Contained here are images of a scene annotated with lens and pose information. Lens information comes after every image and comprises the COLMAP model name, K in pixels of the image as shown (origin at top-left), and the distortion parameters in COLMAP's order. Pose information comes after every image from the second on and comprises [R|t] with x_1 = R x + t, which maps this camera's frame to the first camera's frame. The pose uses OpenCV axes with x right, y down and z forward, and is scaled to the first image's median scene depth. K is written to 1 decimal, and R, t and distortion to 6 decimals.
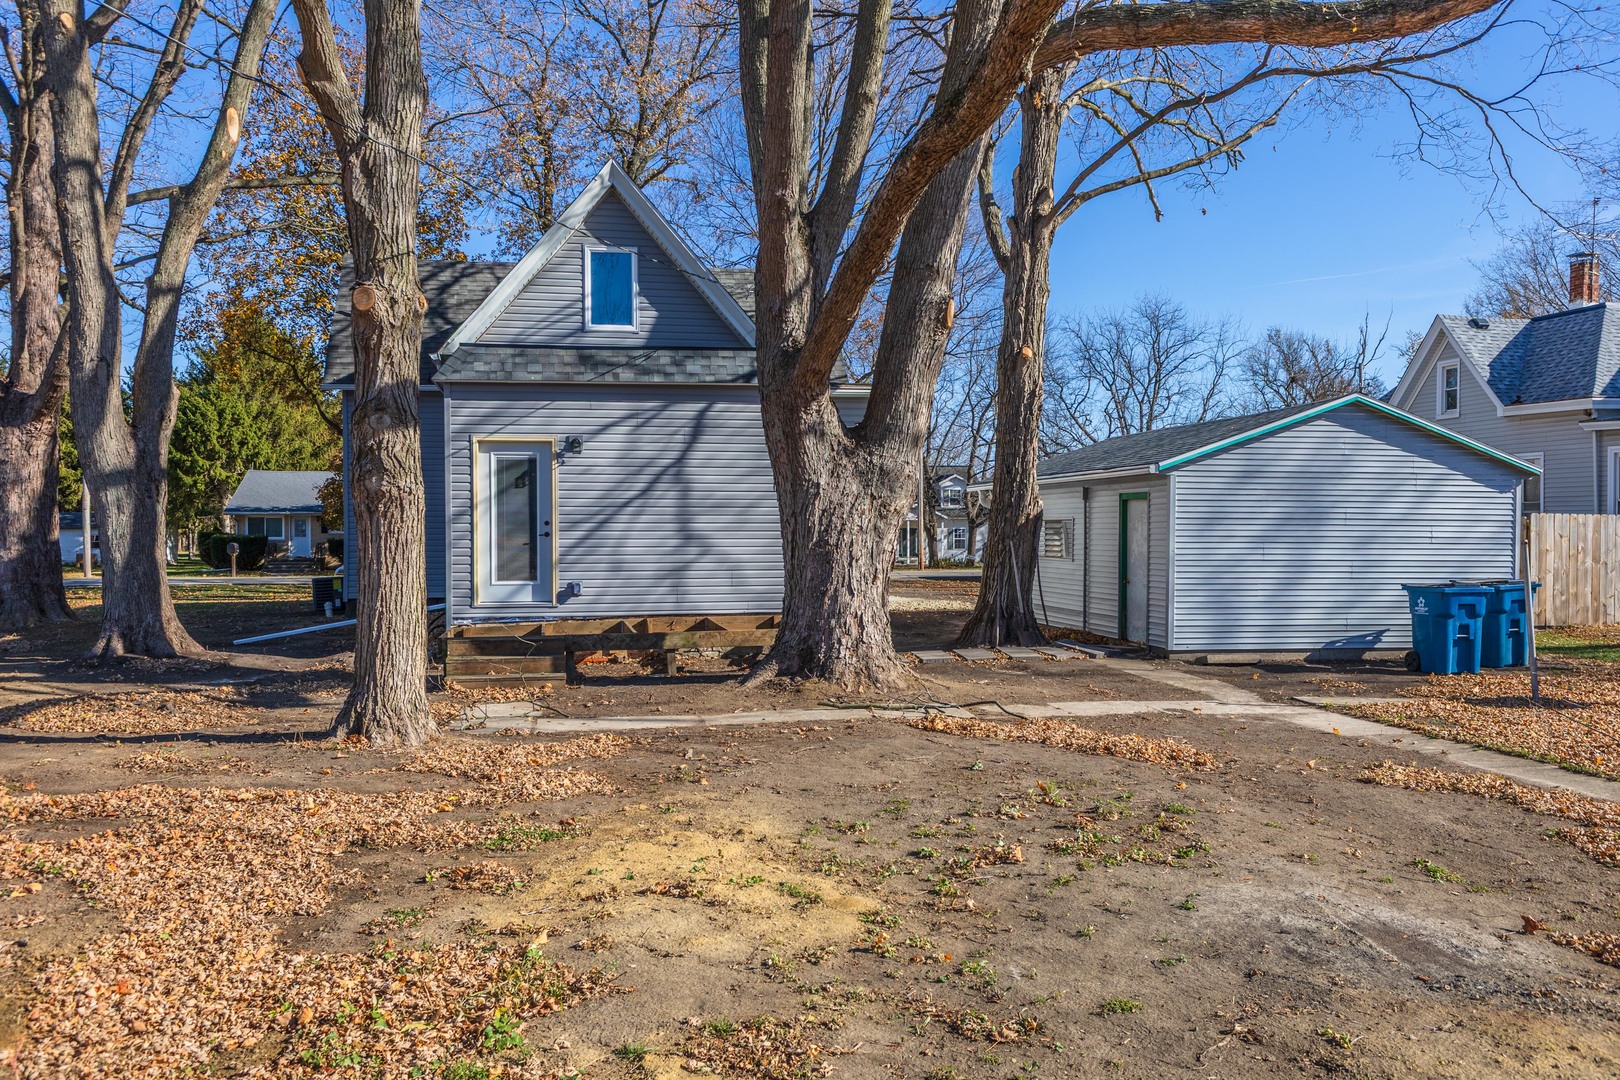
lens RADIAL K [[1360.9, 0, 811.1], [0, 1360.9, 568.4], [0, 0, 1]] dist [-0.005367, 0.001096]
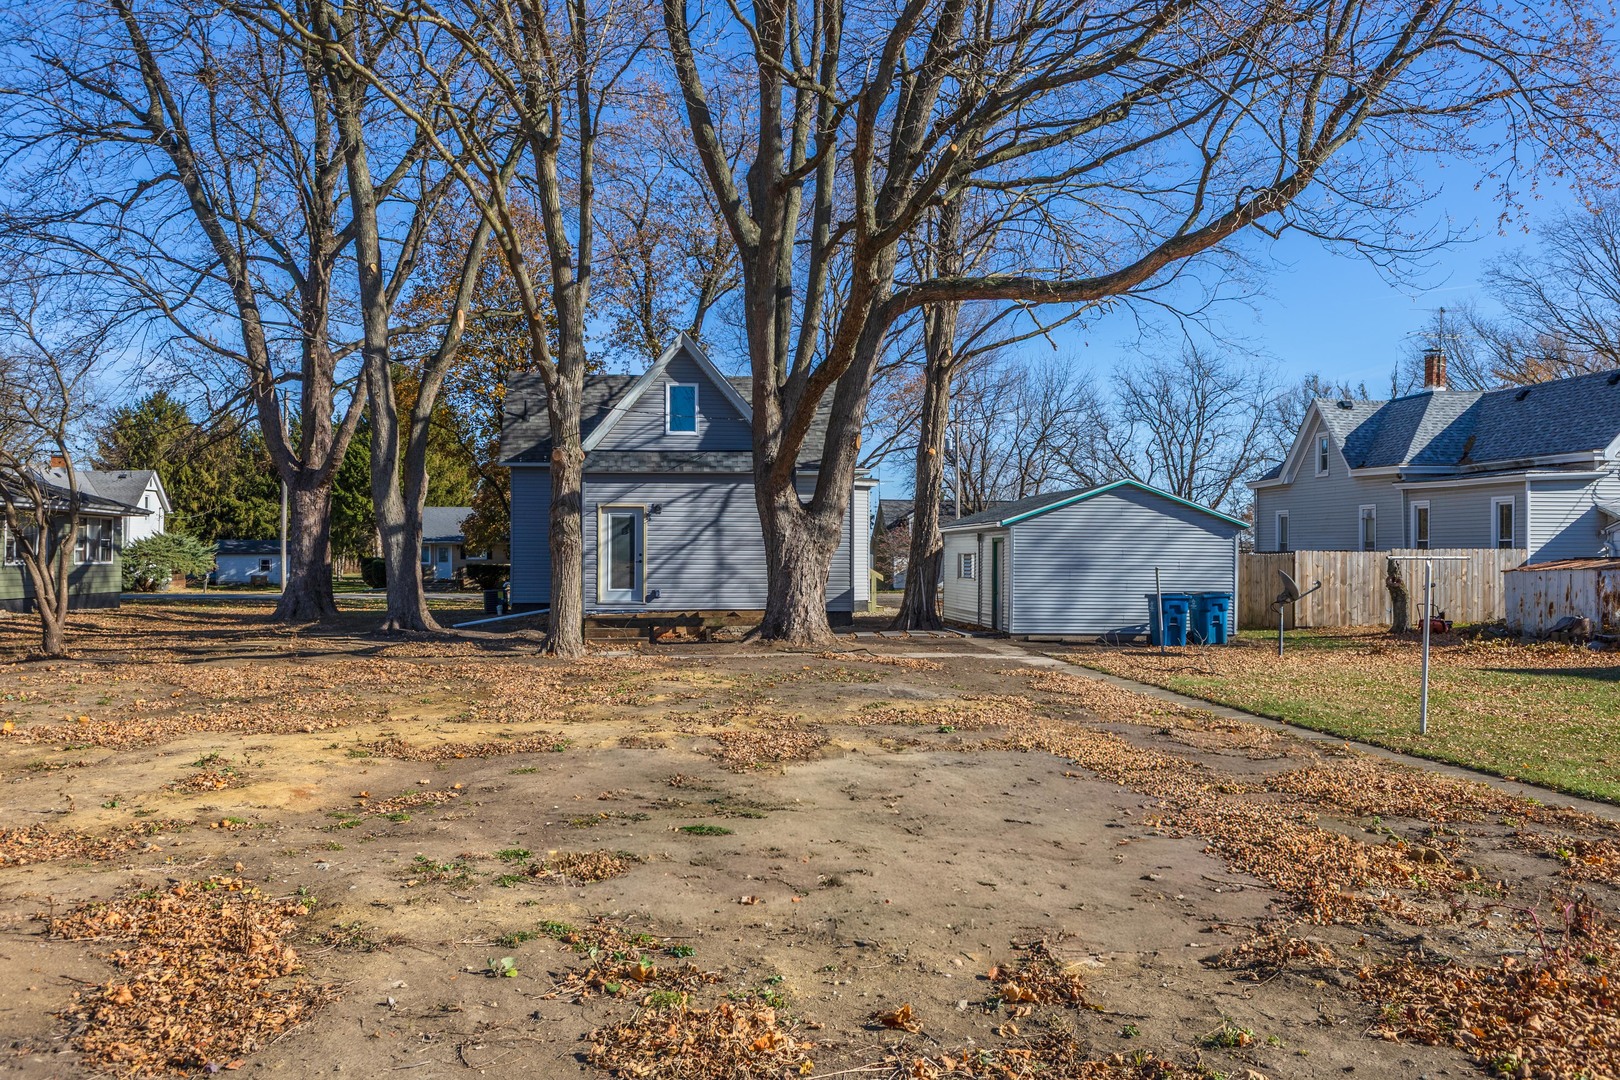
lens RADIAL K [[1360.9, 0, 811.1], [0, 1360.9, 568.4], [0, 0, 1]] dist [-0.005367, 0.001096]
pose [[0.997296, 0.005665, -0.073272, 0.140409], [-0.007151, 0.999774, -0.020031, 0.015837], [0.073142, 0.020501, 0.997111, -0.666616]]
